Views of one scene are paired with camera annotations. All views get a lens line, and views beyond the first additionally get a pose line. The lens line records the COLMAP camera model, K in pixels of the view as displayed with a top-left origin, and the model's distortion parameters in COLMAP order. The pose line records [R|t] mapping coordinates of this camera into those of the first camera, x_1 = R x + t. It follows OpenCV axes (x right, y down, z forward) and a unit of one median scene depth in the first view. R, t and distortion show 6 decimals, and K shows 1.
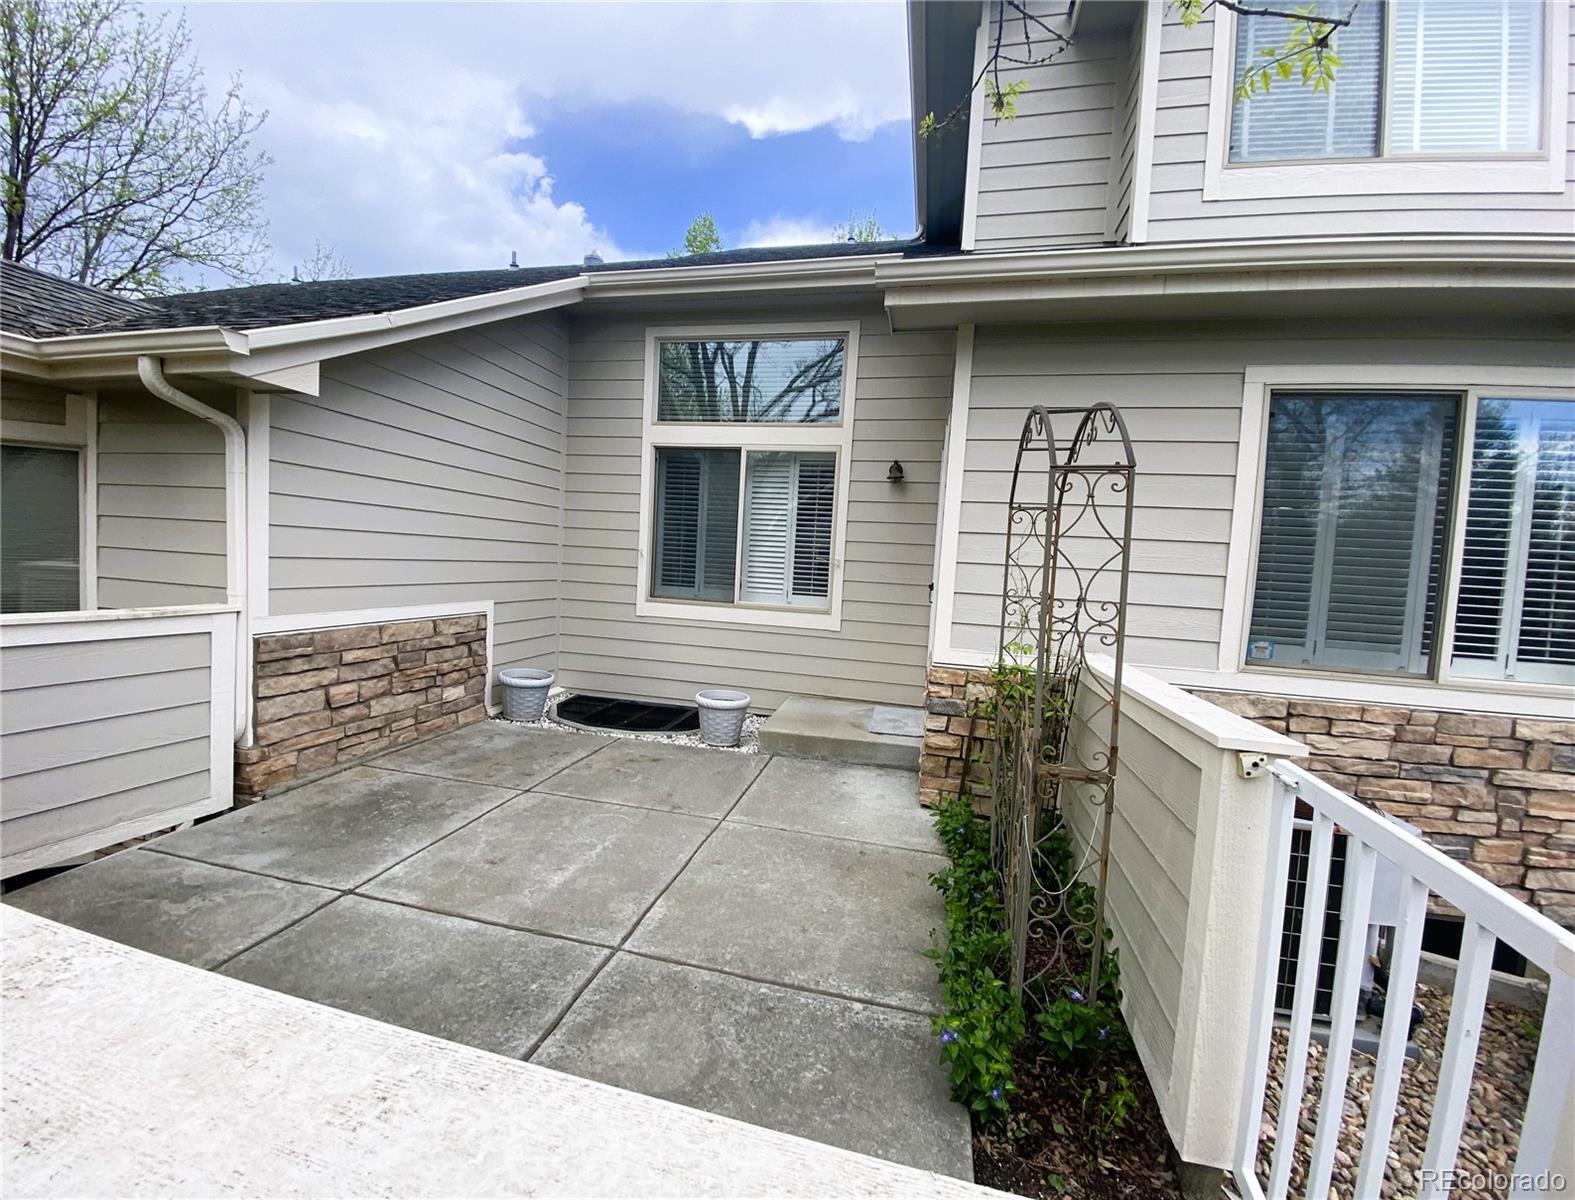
lens RADIAL K [[646.2, 0, 787.5], [0, 646.2, 600.0], [0, 0, 1]] dist [0.015441, -0.000087]
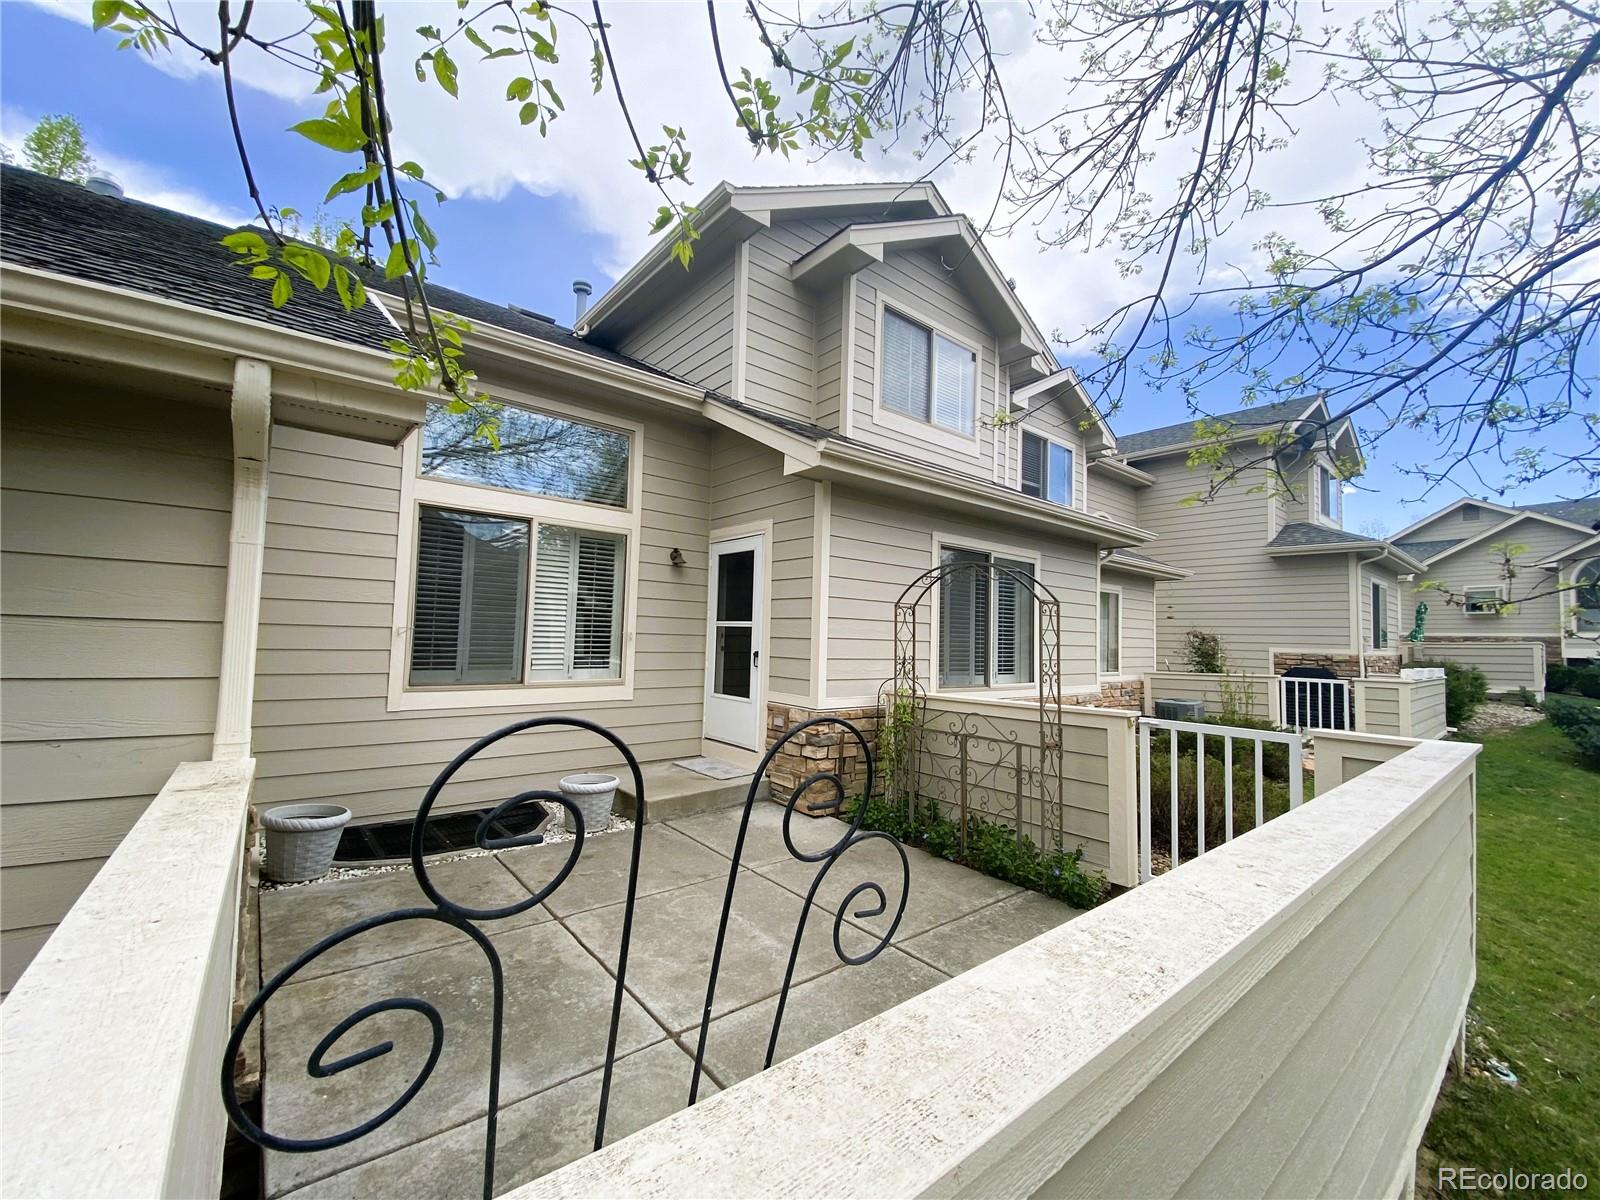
lens RADIAL K [[642.3, 0, 800.0], [0, 642.3, 600.0], [0, 0, 1]] dist [-0.000607, -0.000379]
pose [[0.598970, 0.009165, 0.800719, -0.624021], [0.051461, 0.997427, -0.049912, -0.051559], [-0.799116, 0.071102, 0.596957, 0.132321]]
